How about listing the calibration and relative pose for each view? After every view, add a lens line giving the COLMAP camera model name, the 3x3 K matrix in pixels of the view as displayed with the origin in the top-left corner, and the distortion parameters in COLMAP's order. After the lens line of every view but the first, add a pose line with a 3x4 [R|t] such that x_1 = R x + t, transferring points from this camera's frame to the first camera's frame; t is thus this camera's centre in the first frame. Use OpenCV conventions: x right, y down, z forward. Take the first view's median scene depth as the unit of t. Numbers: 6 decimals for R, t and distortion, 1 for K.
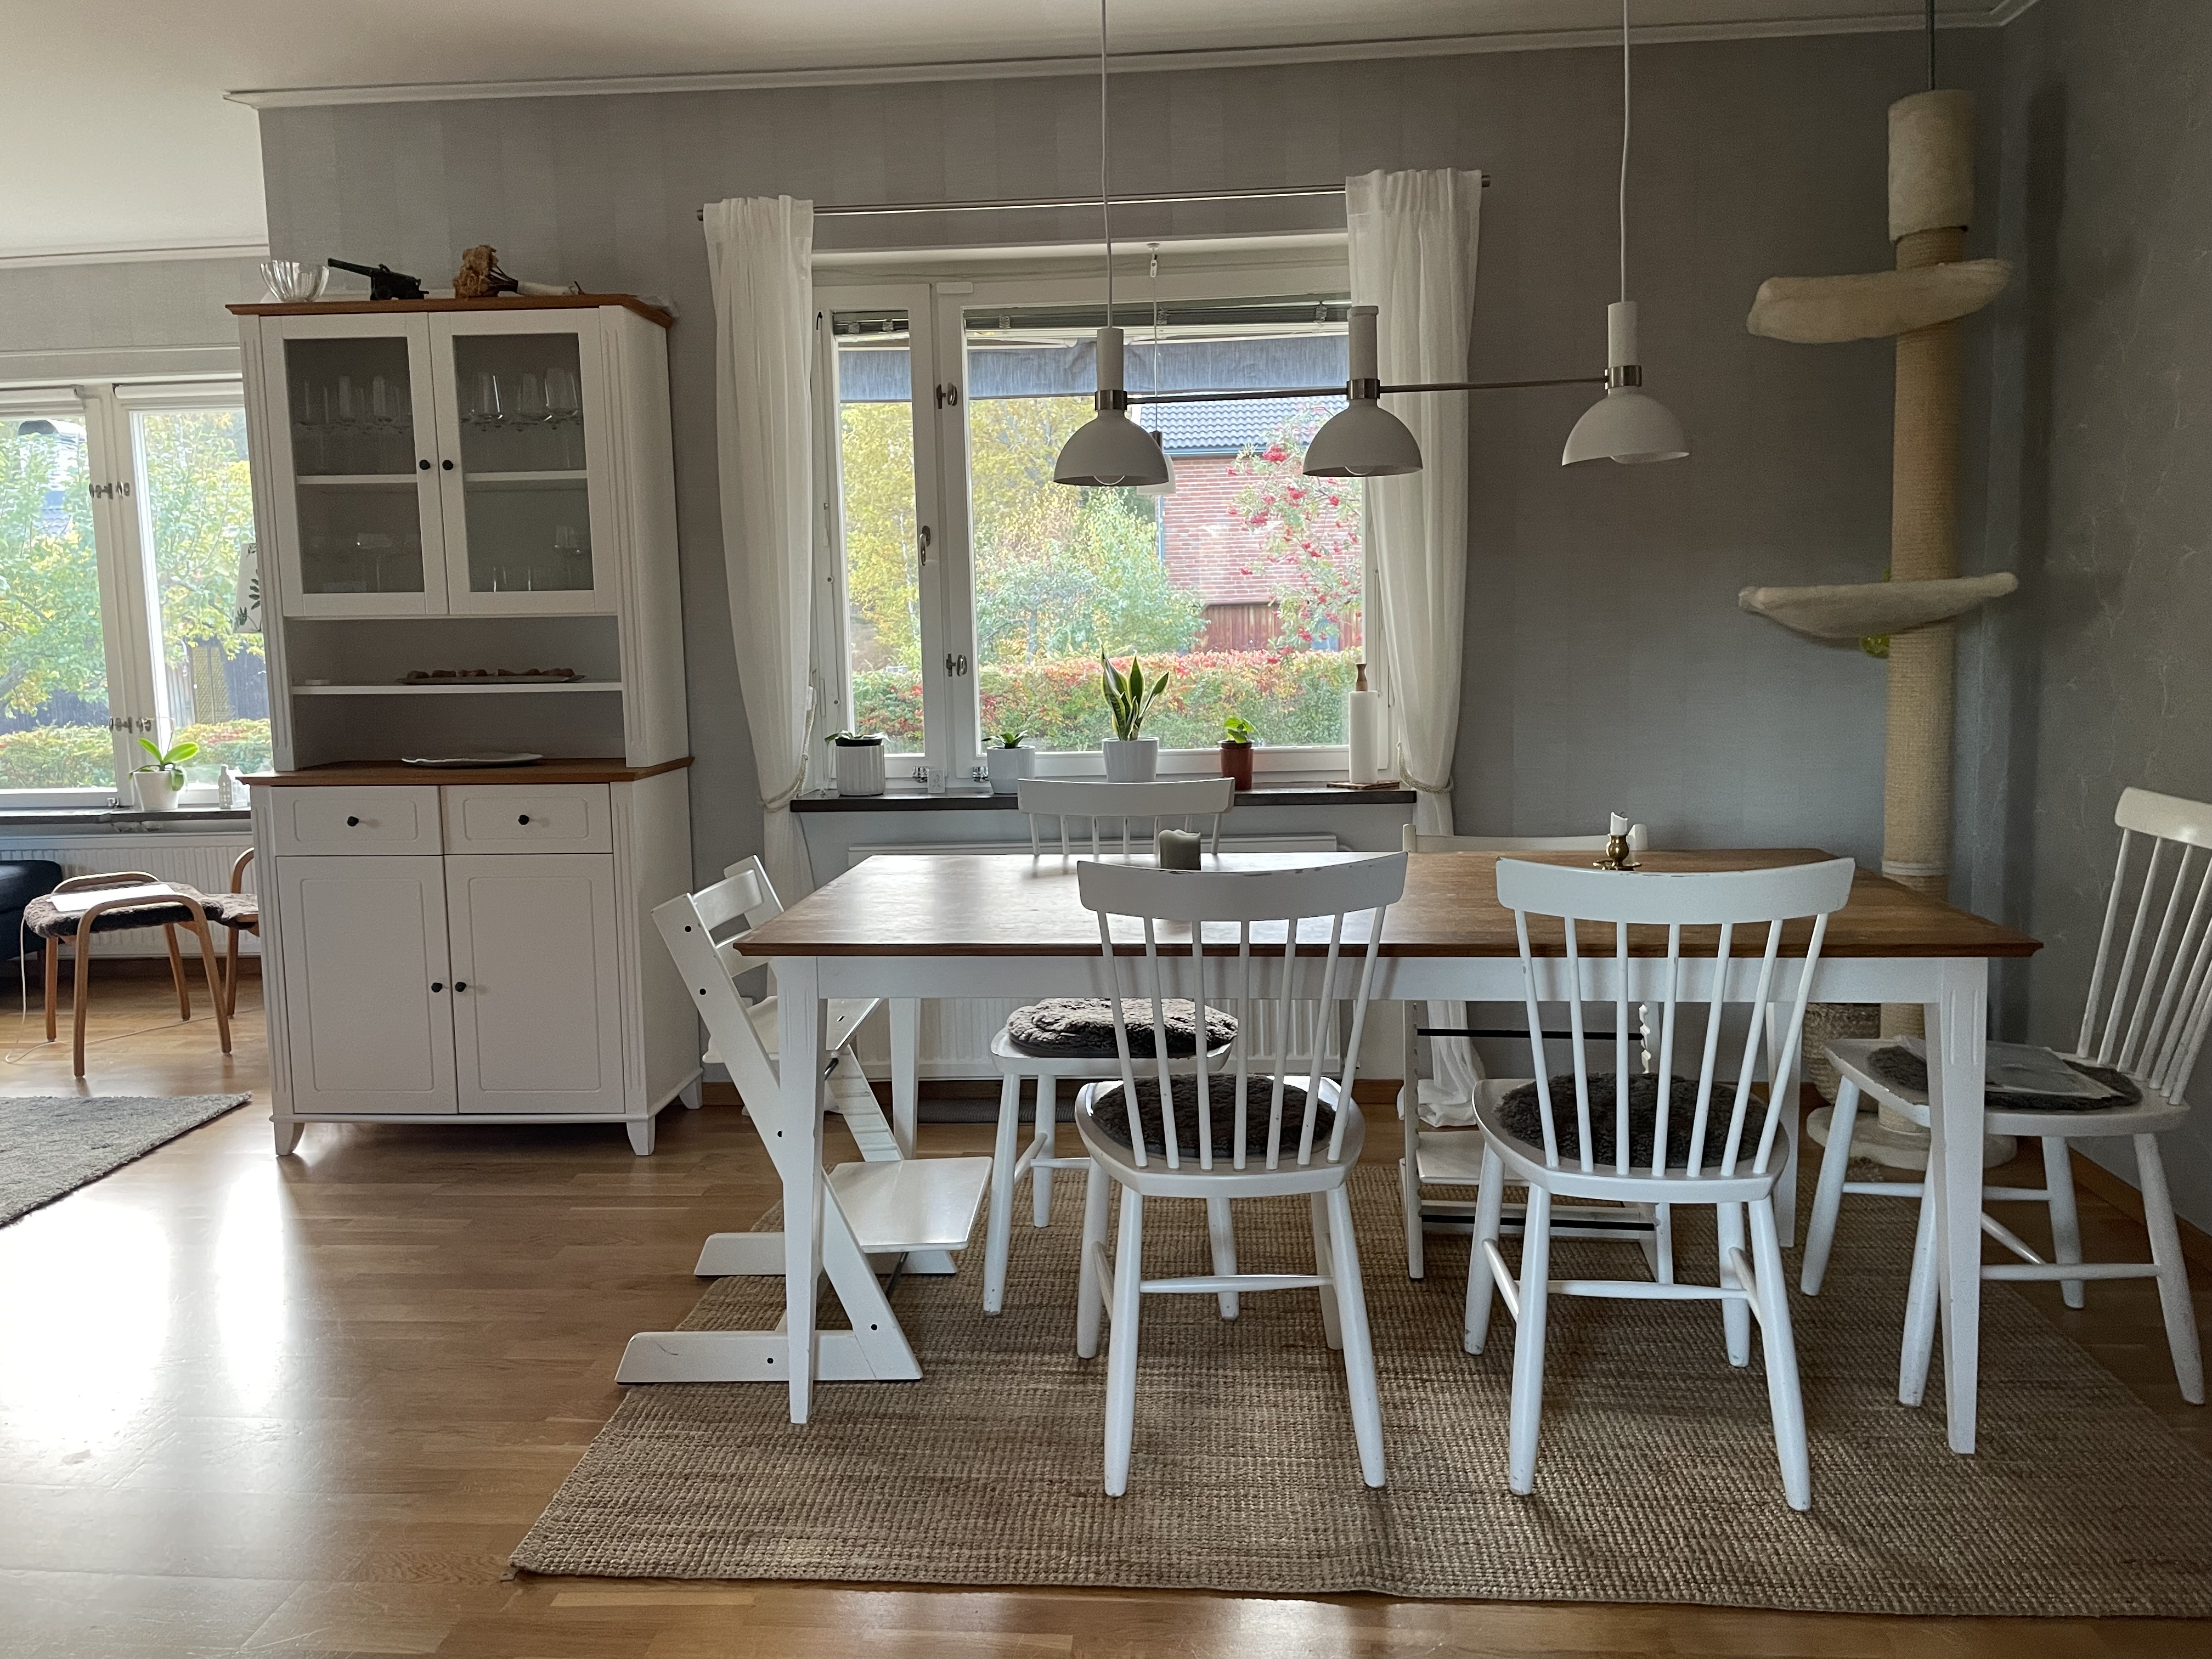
lens RADIAL K [[1656.1, 0, 1093.0], [0, 1656.1, 796.8], [0, 0, 1]] dist [0.105198, -0.129468]
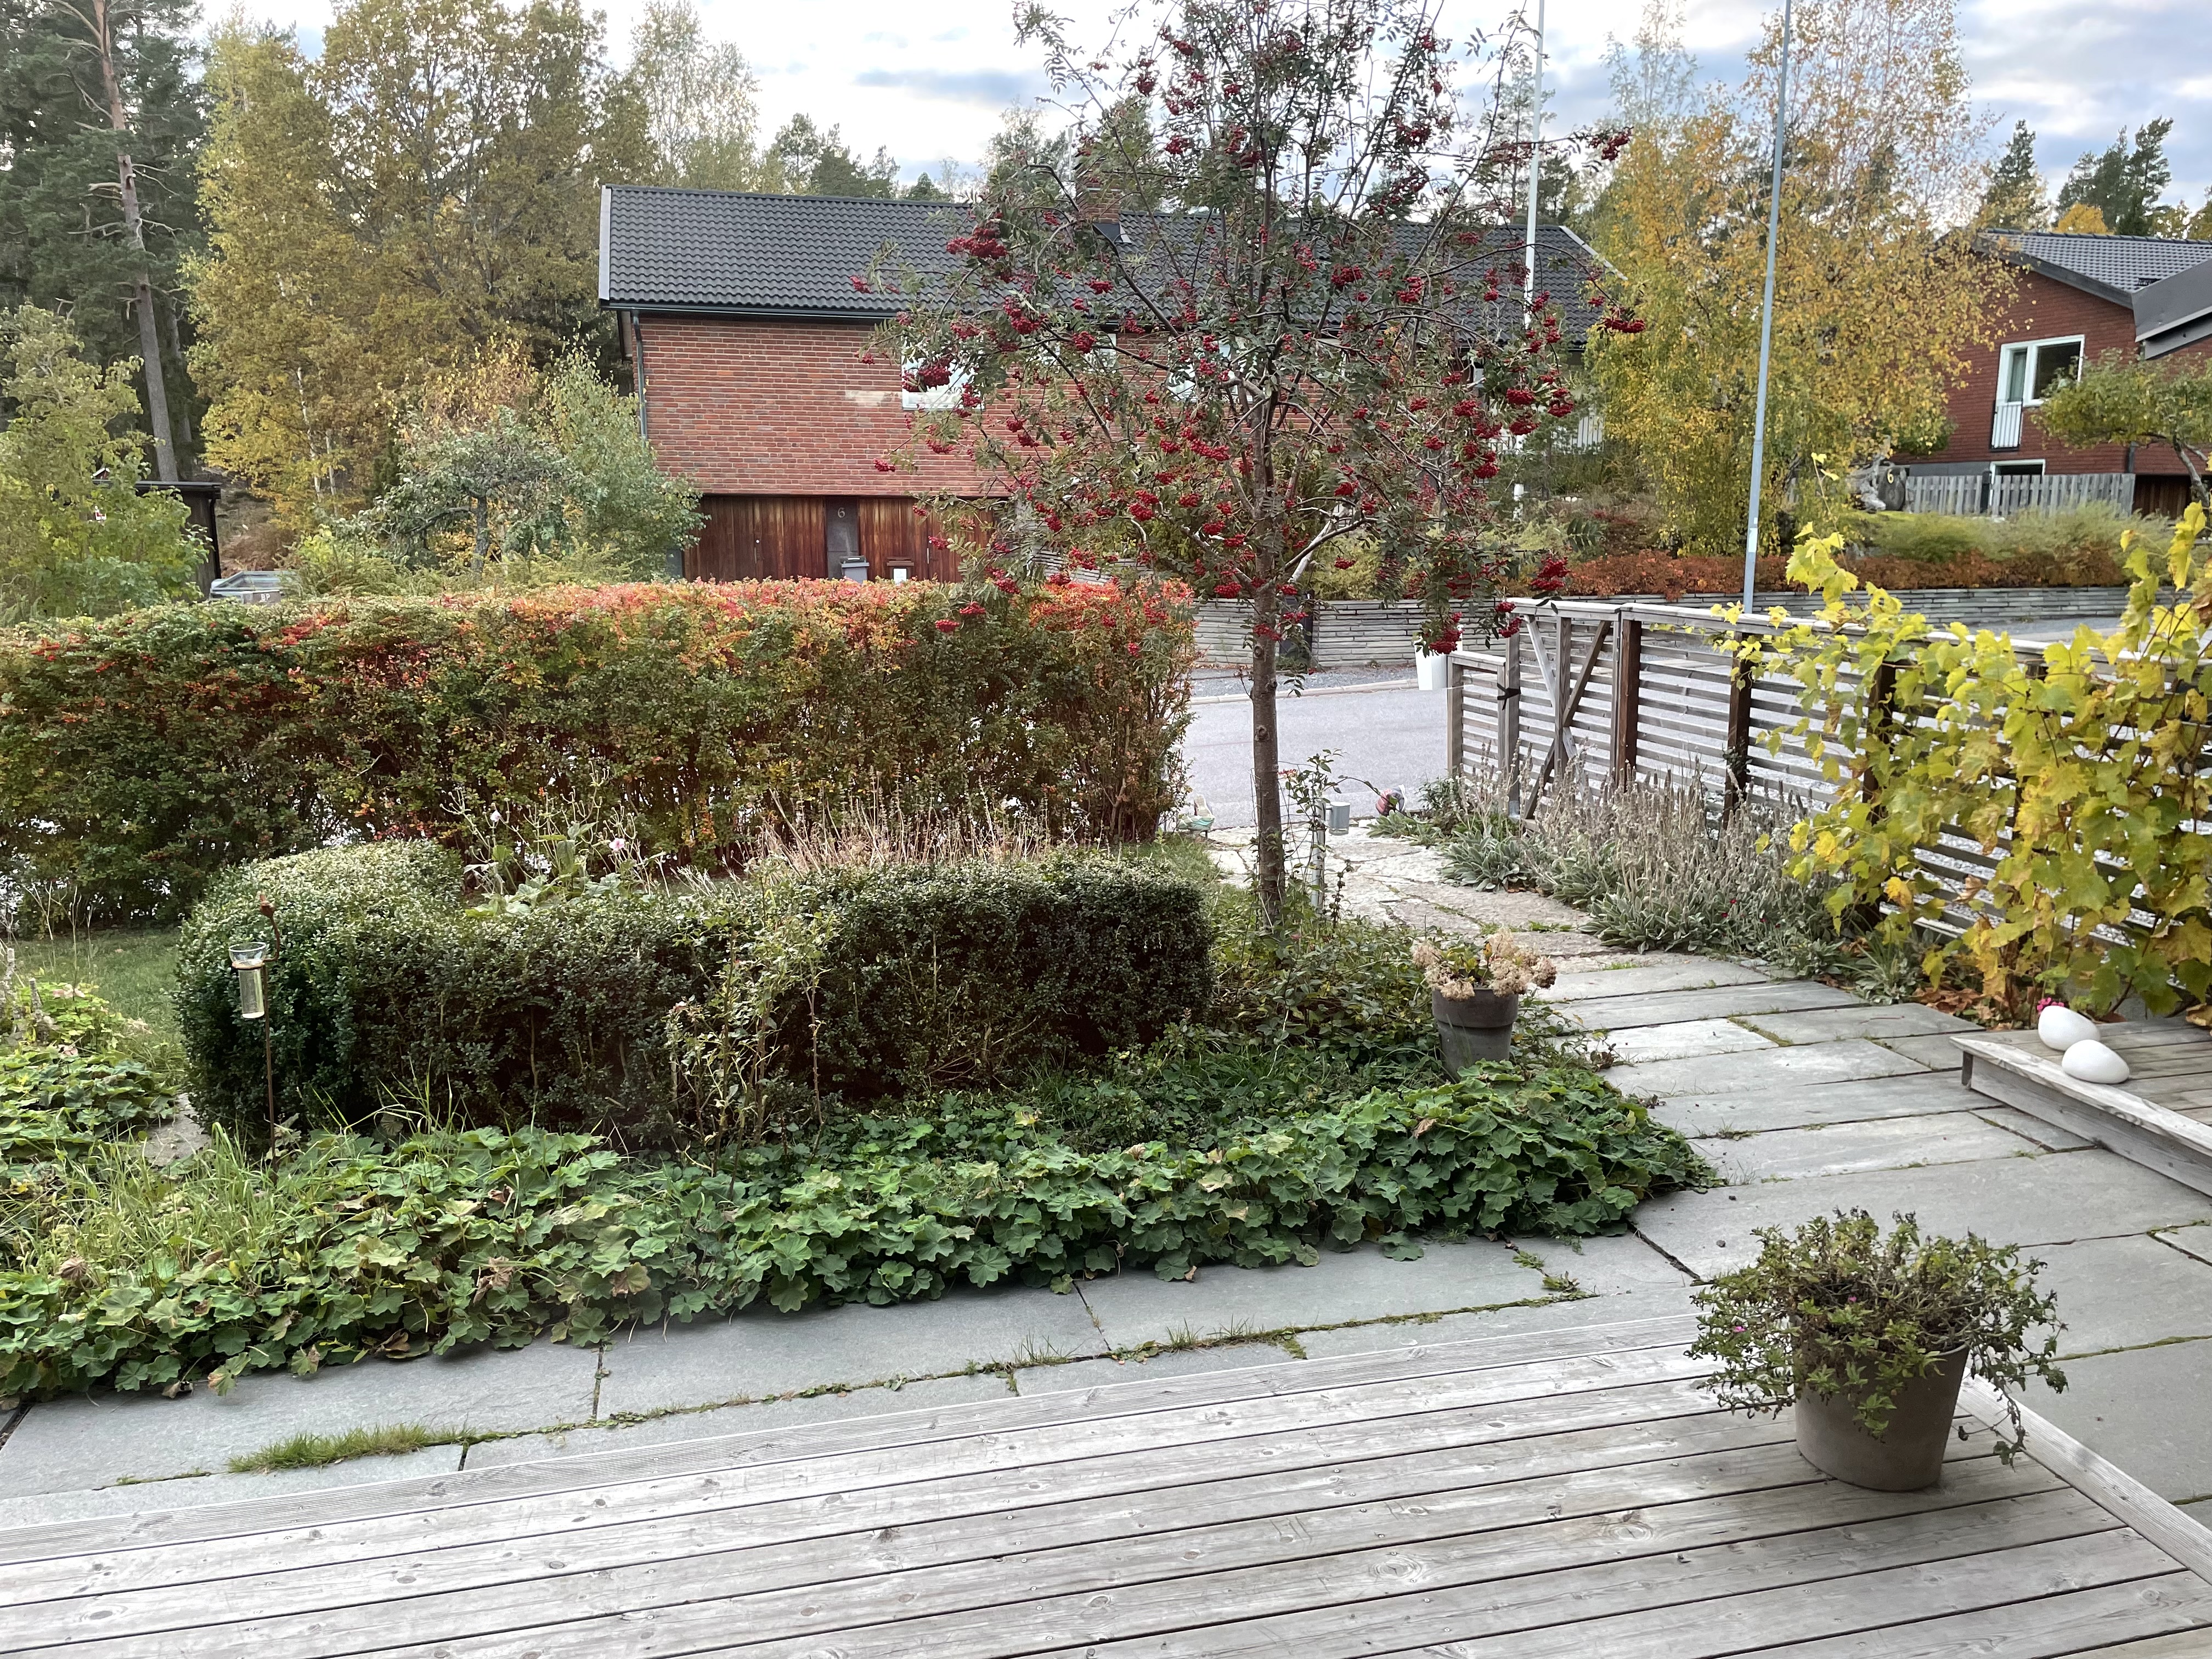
lens RADIAL K [[1656.1, 0, 1093.0], [0, 1656.1, 796.8], [0, 0, 1]] dist [0.105198, -0.129468]
pose [[0.951818, -0.029955, 0.305196, -0.008028], [0.010111, 0.997742, 0.066393, -0.023449], [-0.306496, -0.060109, 0.949972, 0.167622]]
